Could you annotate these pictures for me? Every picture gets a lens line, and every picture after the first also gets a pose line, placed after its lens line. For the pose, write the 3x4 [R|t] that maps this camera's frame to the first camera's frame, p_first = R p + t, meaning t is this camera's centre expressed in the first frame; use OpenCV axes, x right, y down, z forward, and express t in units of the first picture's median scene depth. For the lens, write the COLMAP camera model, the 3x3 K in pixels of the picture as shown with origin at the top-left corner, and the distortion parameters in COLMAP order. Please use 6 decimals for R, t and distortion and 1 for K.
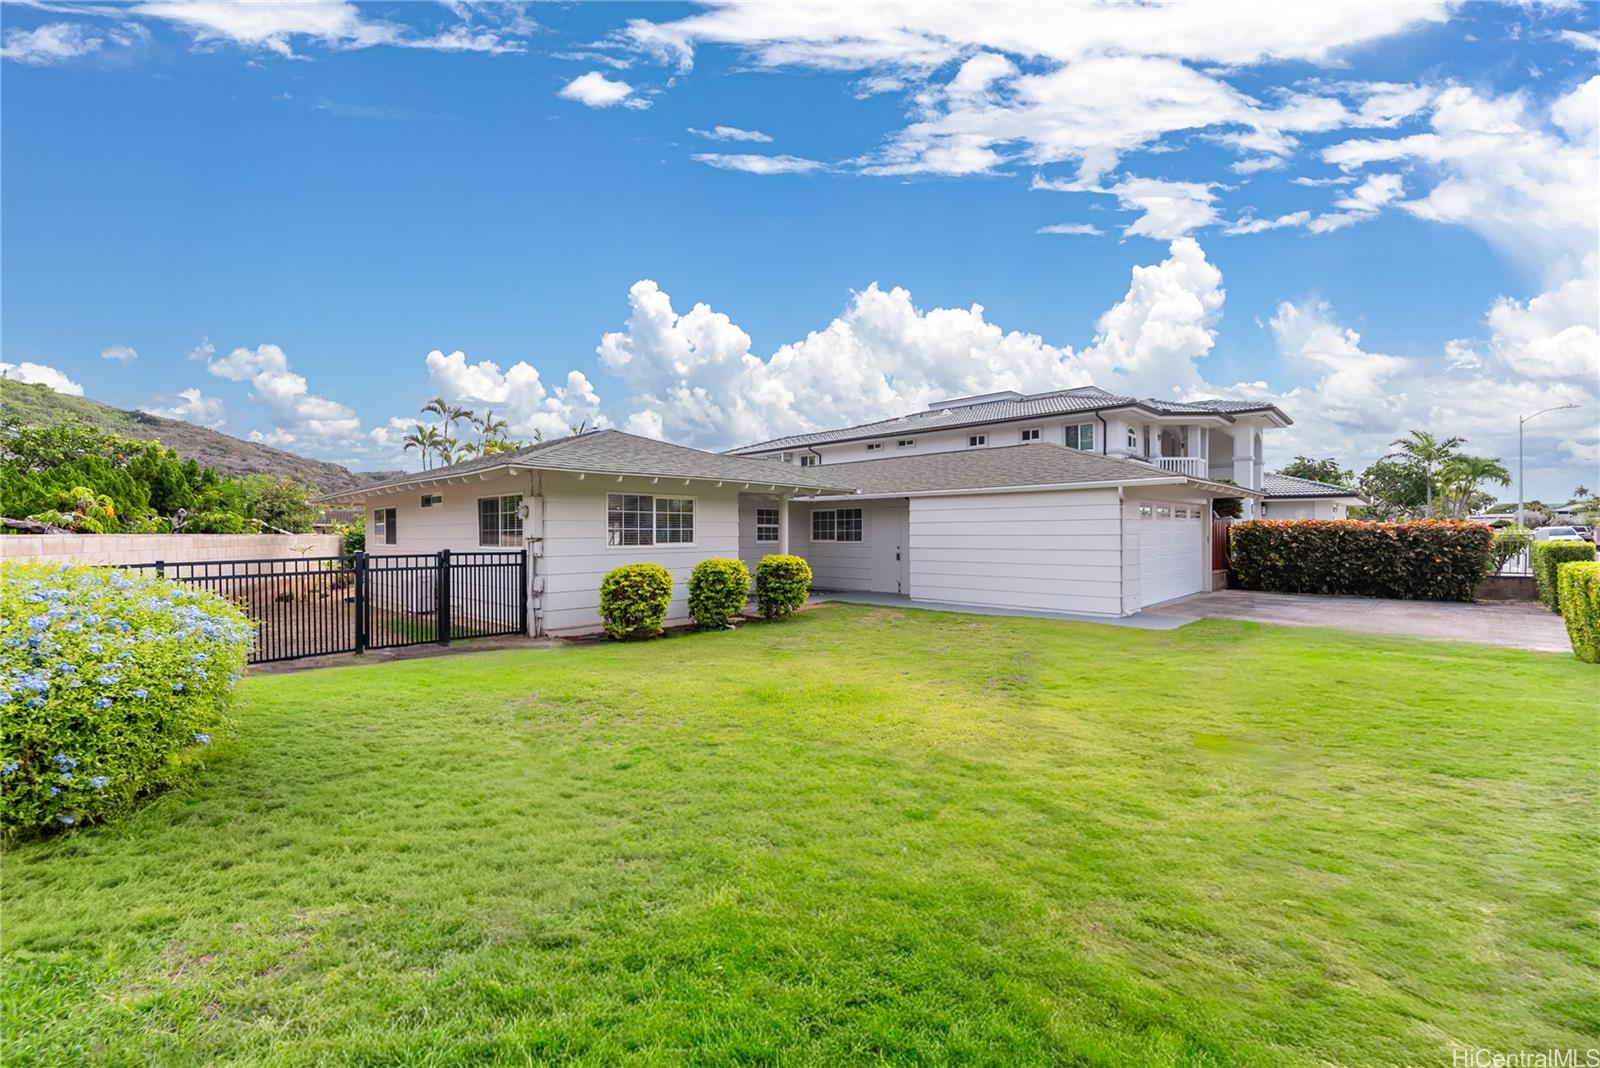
lens RADIAL K [[665.9, 0, 790.5], [0, 665.9, 536.6], [0, 0, 1]] dist [-0.002689, -0.000021]
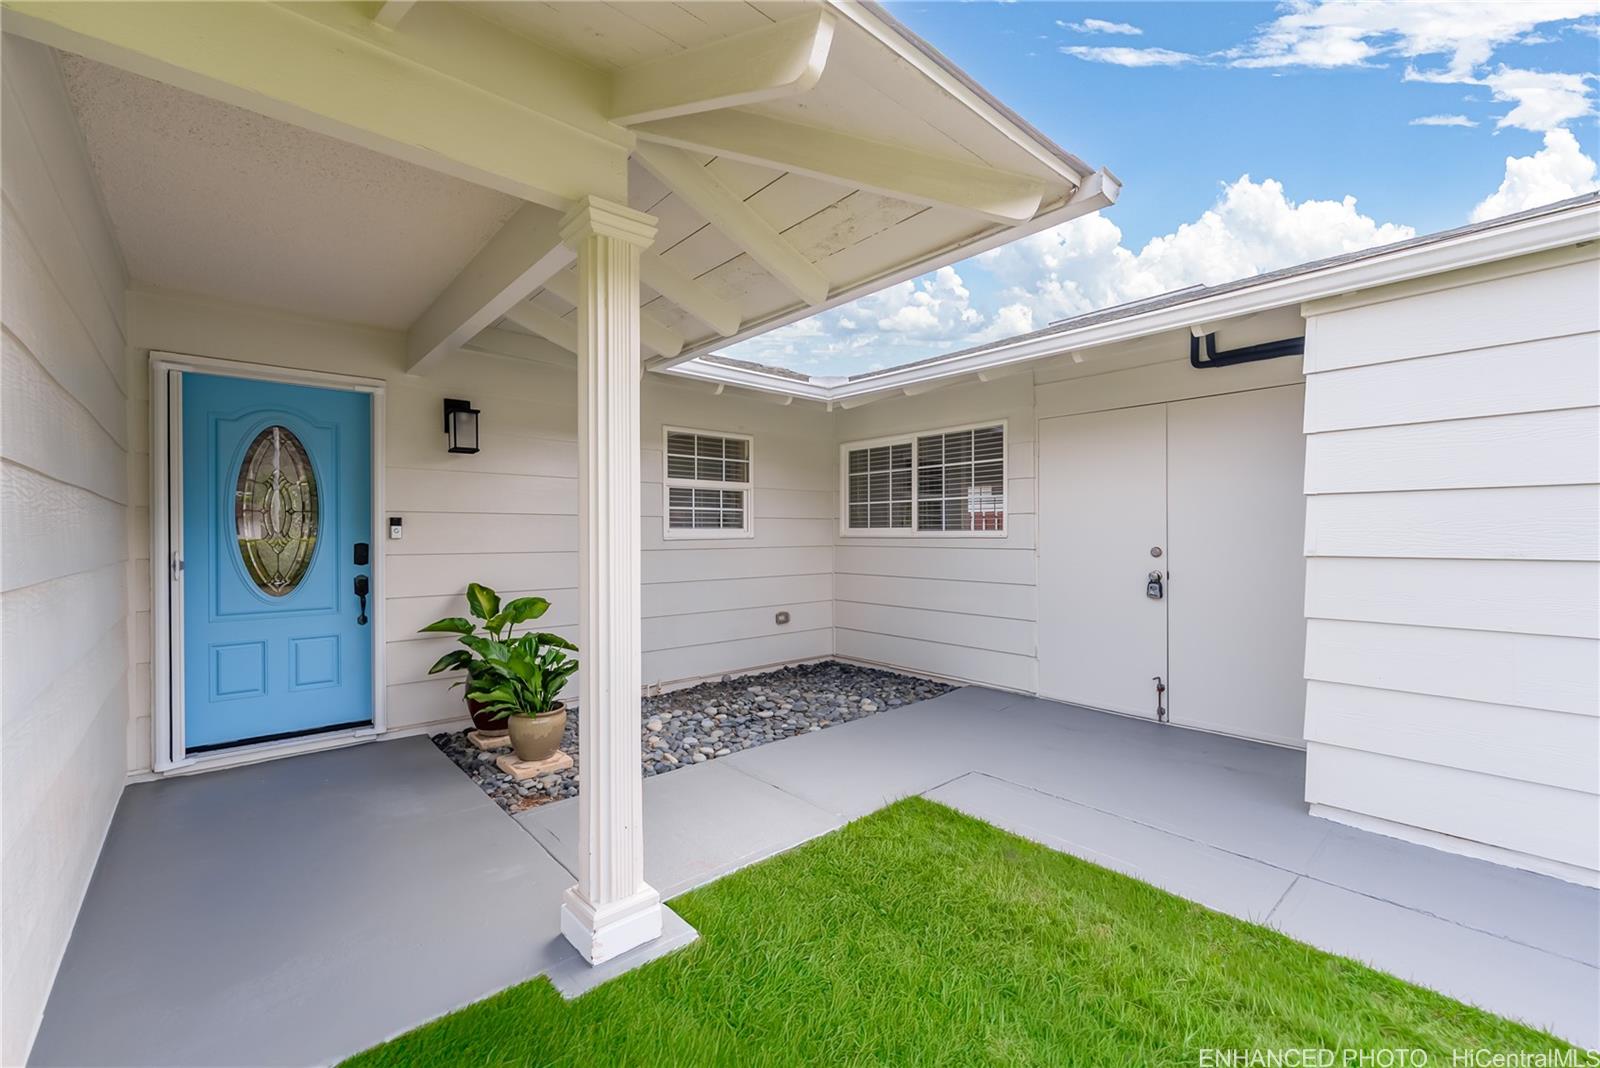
lens RADIAL K [[665.9, 0, 790.5], [0, 665.9, 536.6], [0, 0, 1]] dist [-0.002689, -0.000021]
pose [[0.999995, -0.001763, -0.002507, -0.555677], [0.001762, 0.999998, -0.000243, 0.159799], [0.002507, 0.000239, 0.999997, 0.002378]]
